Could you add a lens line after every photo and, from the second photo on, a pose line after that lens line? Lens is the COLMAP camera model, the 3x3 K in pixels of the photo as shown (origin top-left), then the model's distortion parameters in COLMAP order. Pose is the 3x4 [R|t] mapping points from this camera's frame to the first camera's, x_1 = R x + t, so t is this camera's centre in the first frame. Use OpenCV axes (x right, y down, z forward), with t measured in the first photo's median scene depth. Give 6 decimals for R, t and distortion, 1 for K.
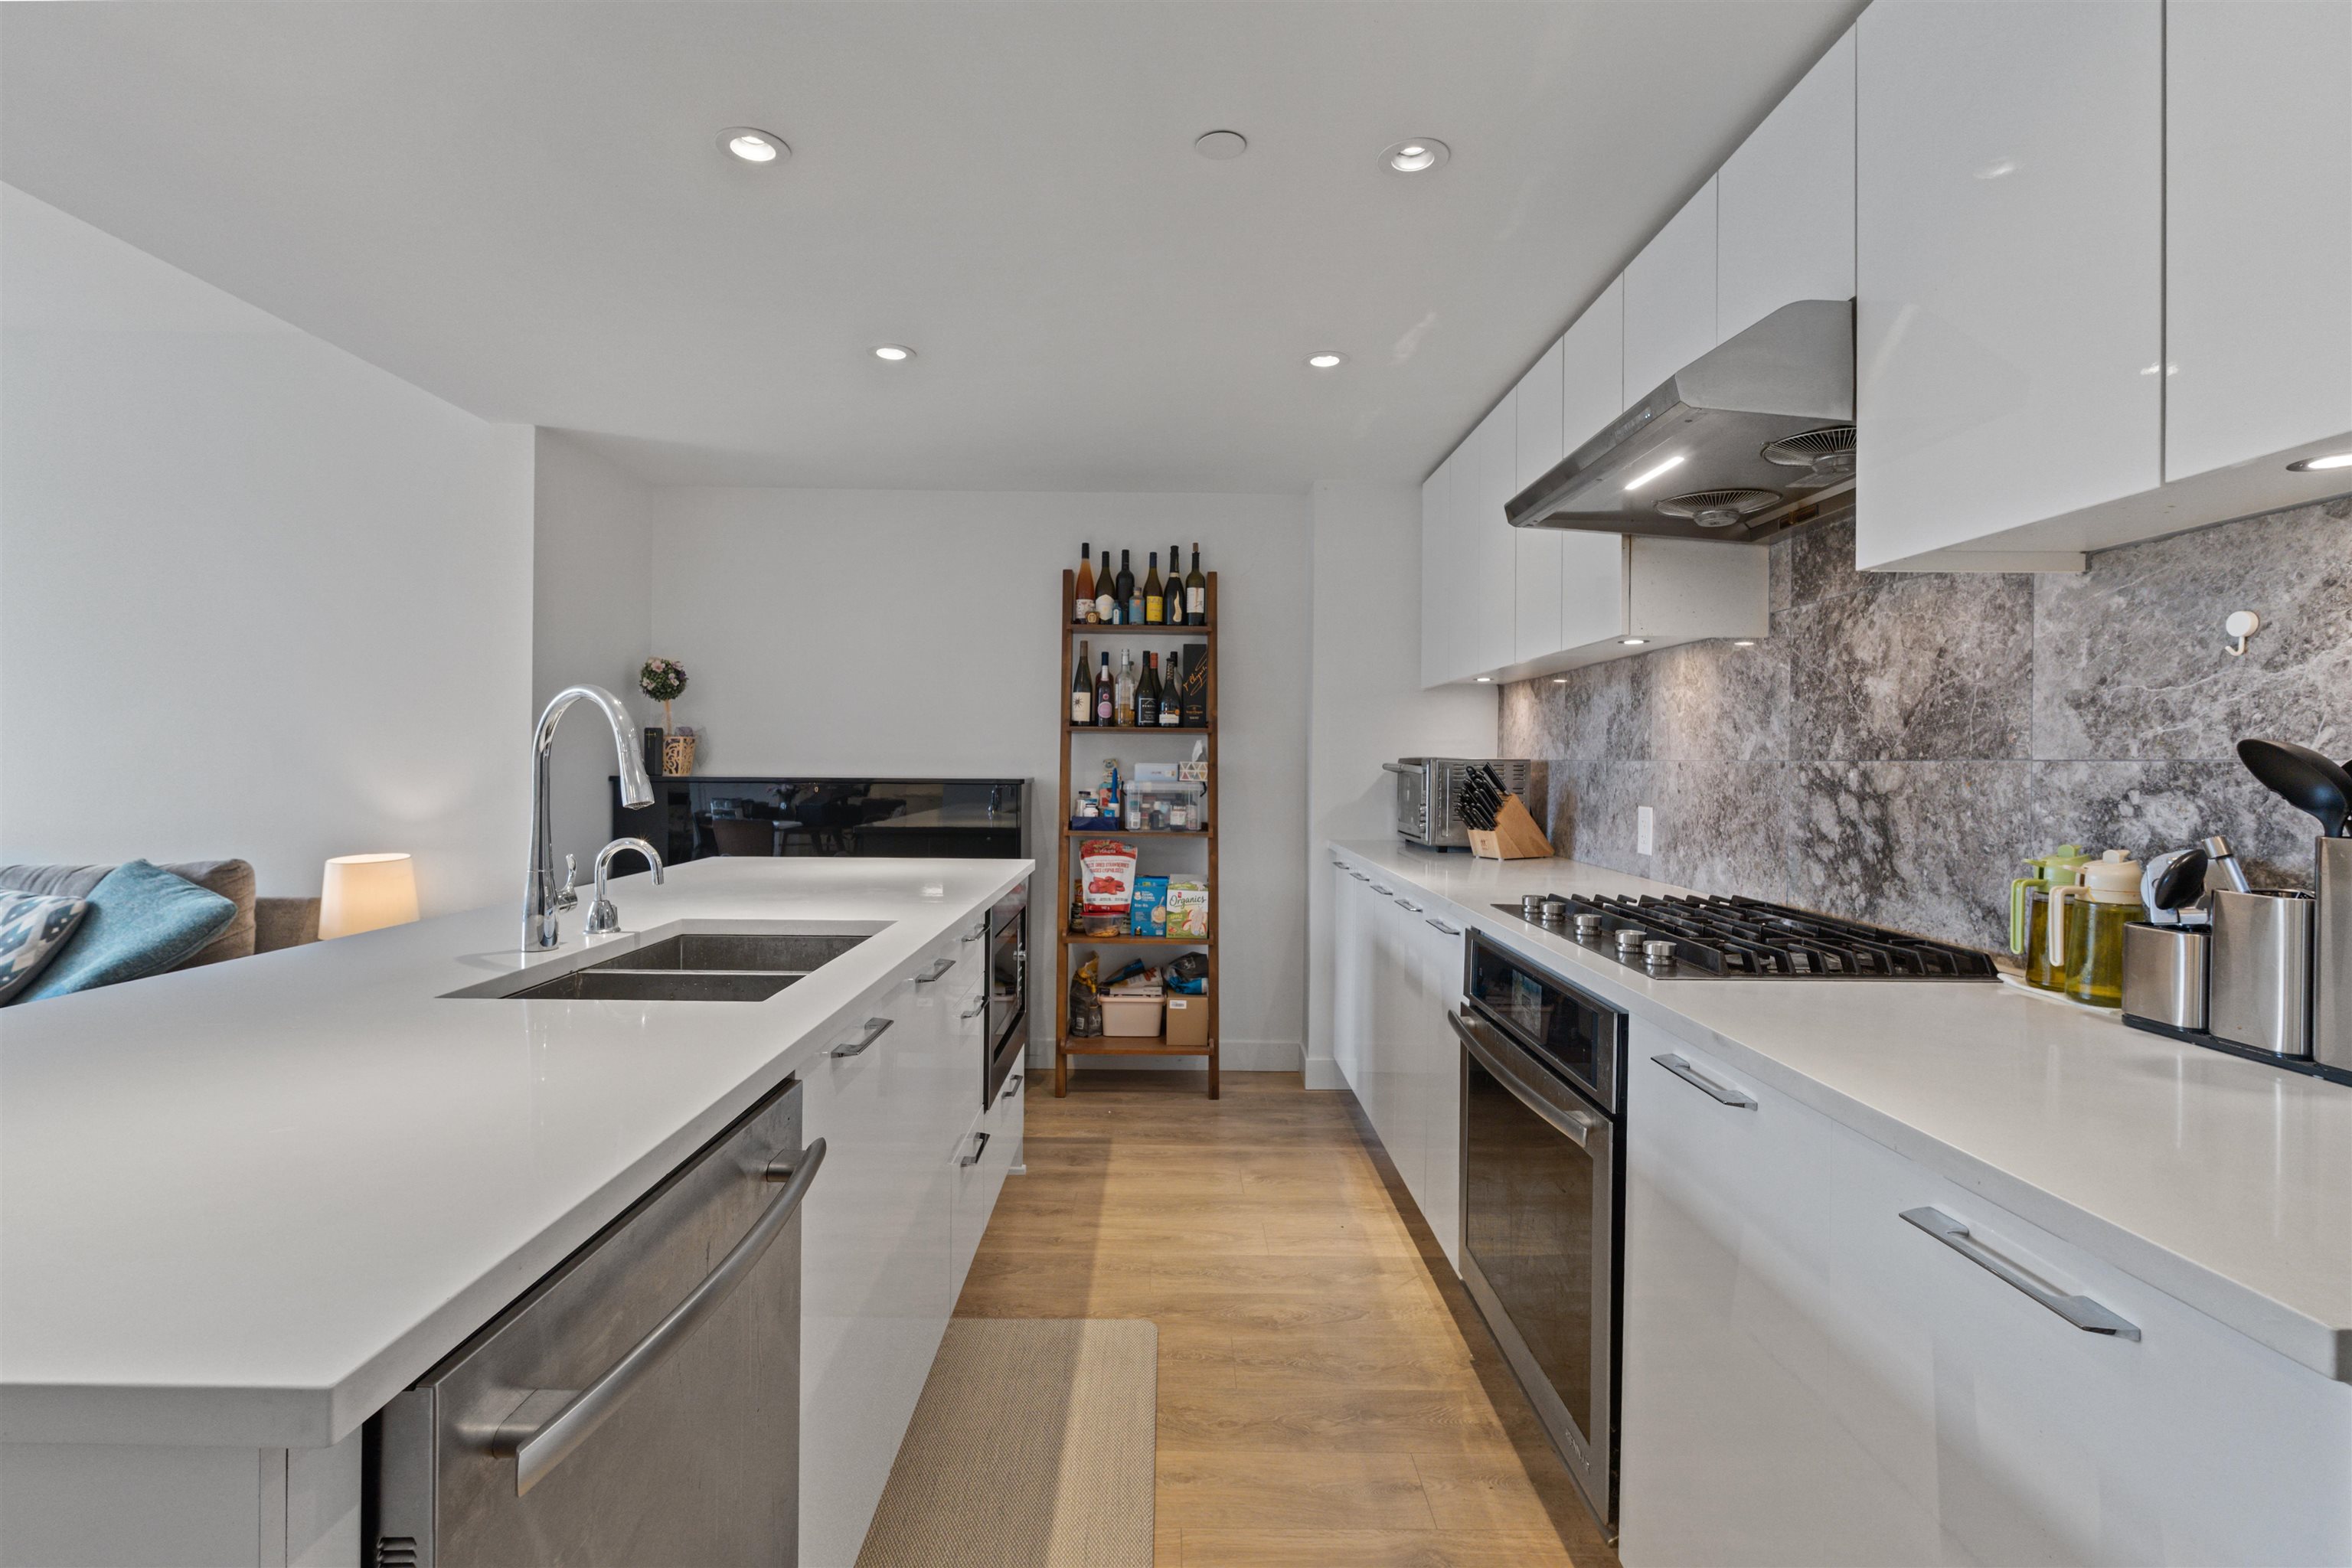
lens RADIAL K [[1085.5, 0, 1173.4], [0, 1085.5, 743.4], [0, 0, 1]] dist [-0.016068, 0.008250]
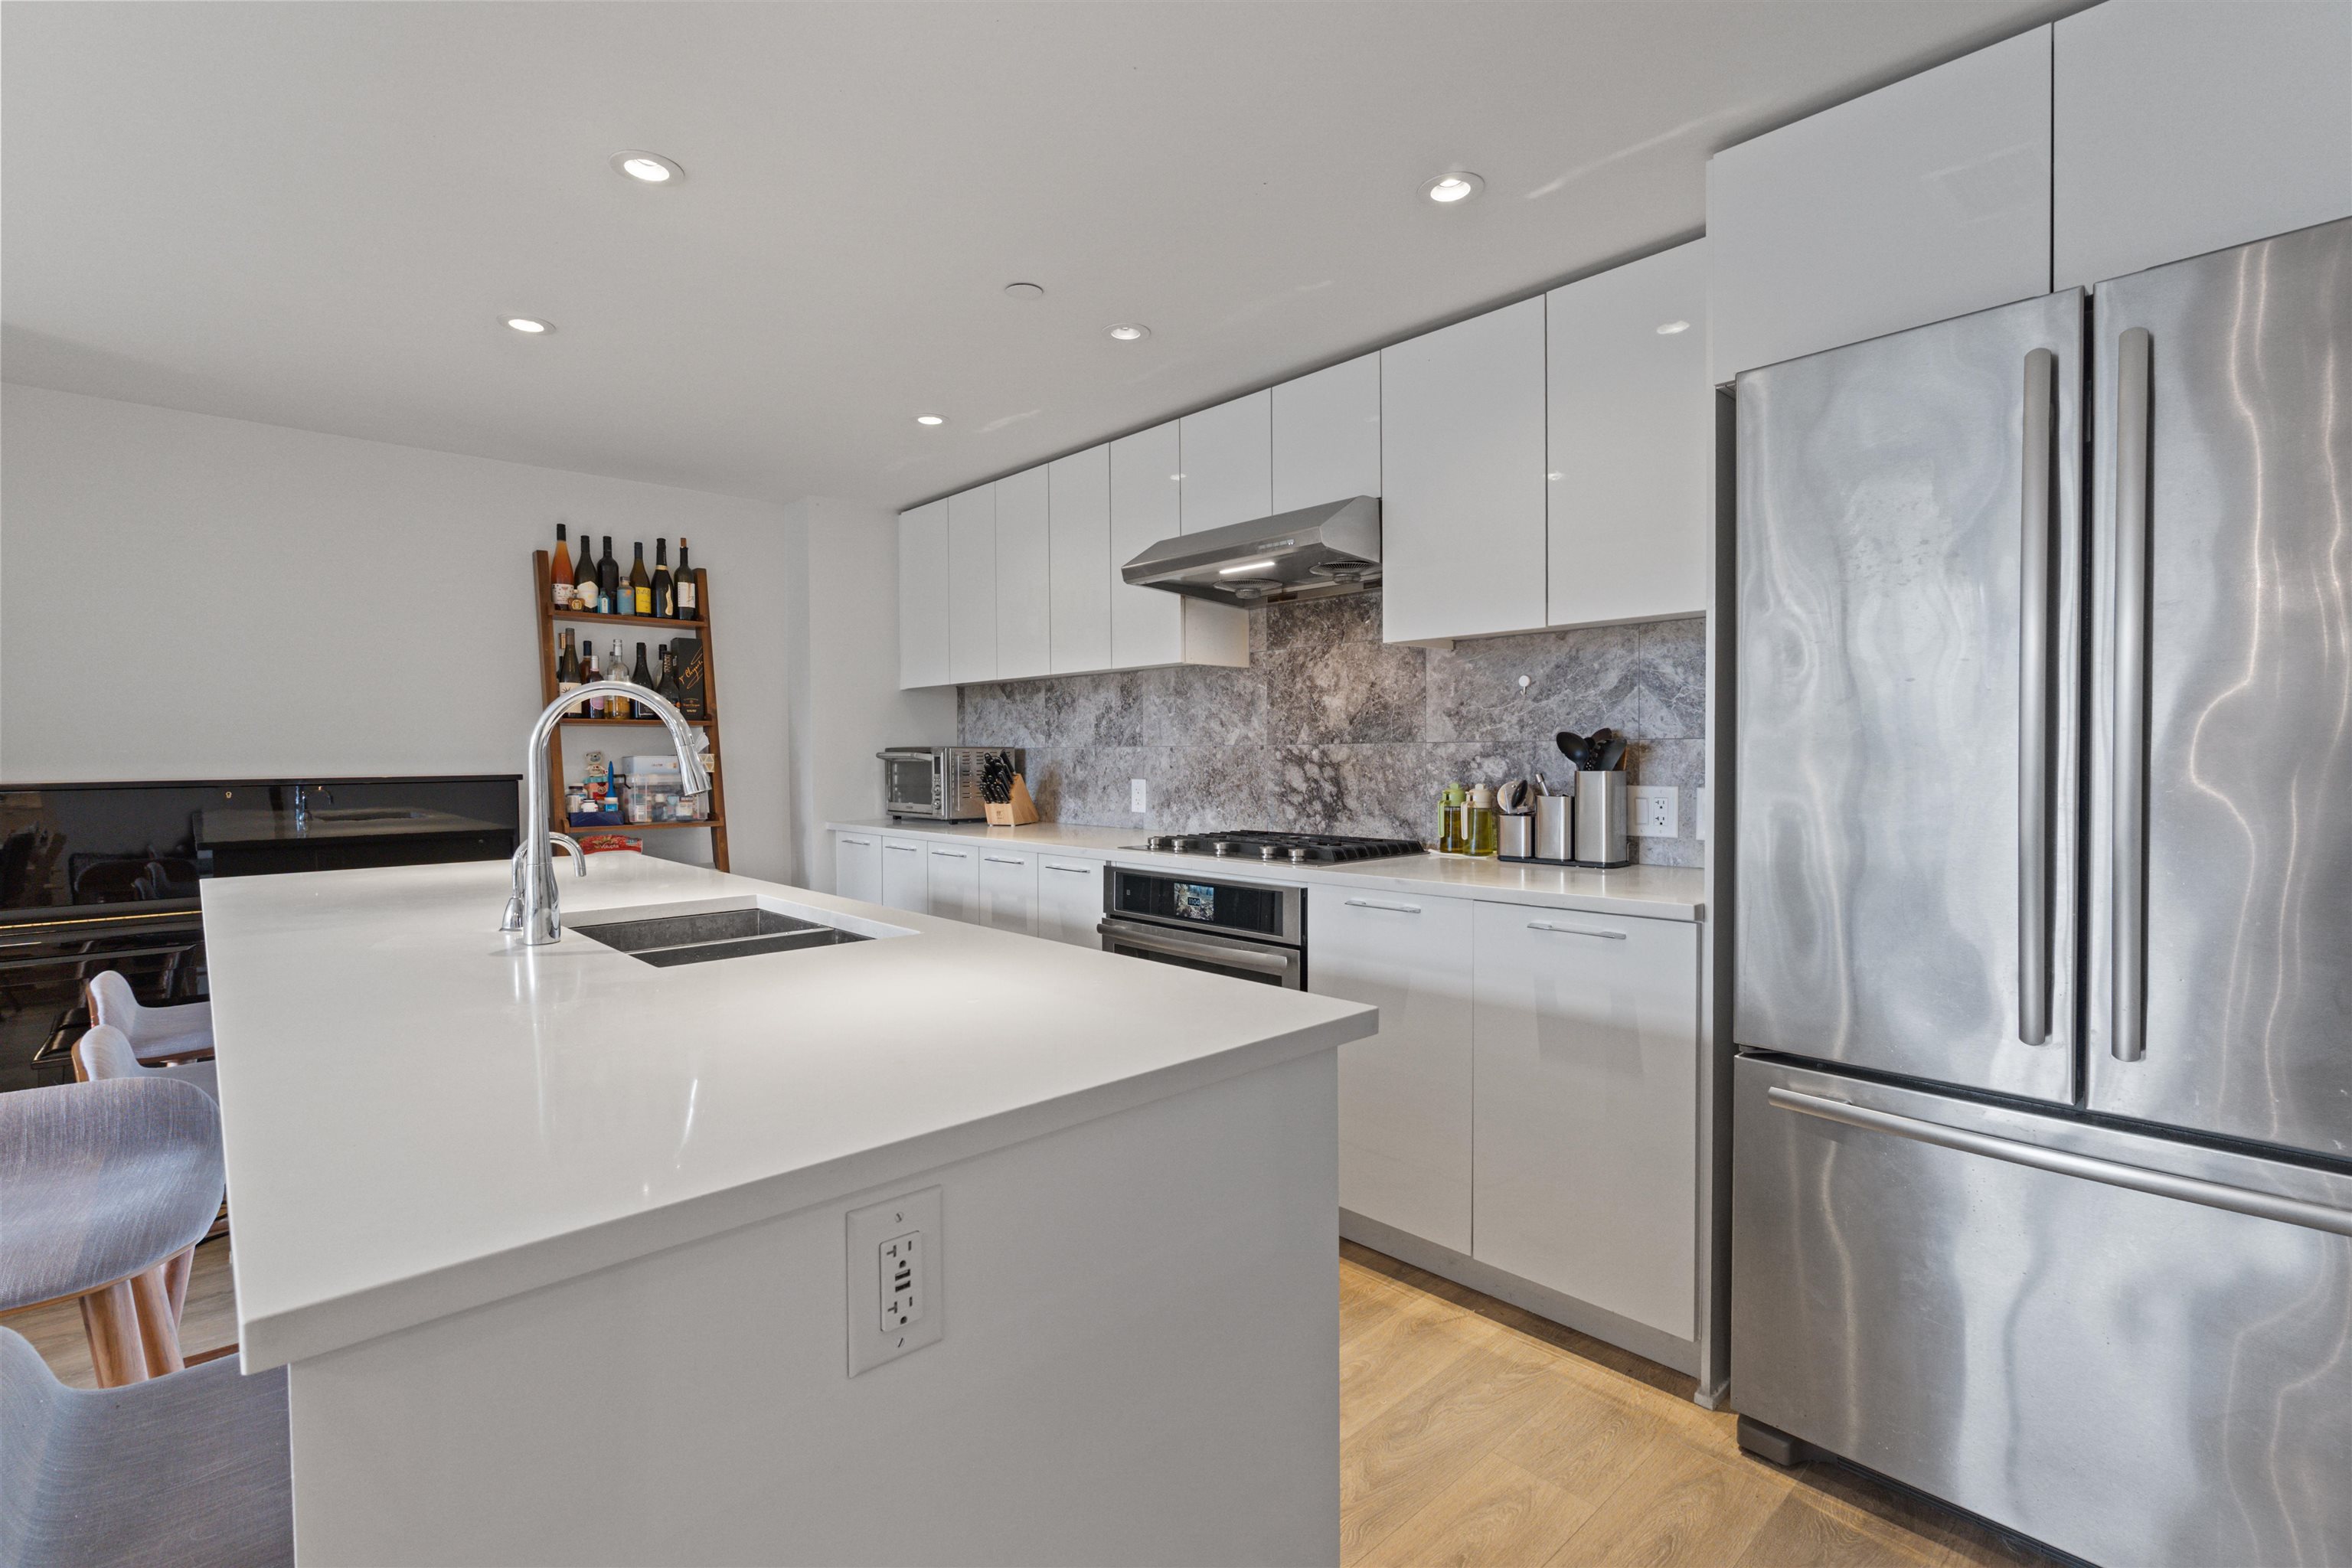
lens RADIAL K [[1085.5, 0, 1173.4], [0, 1085.5, 743.4], [0, 0, 1]] dist [-0.016068, 0.008250]
pose [[0.736289, -0.007872, 0.676621, -0.665046], [0.002795, 0.999959, 0.008592, -0.000696], [-0.676661, -0.004435, 0.736281, -0.111076]]
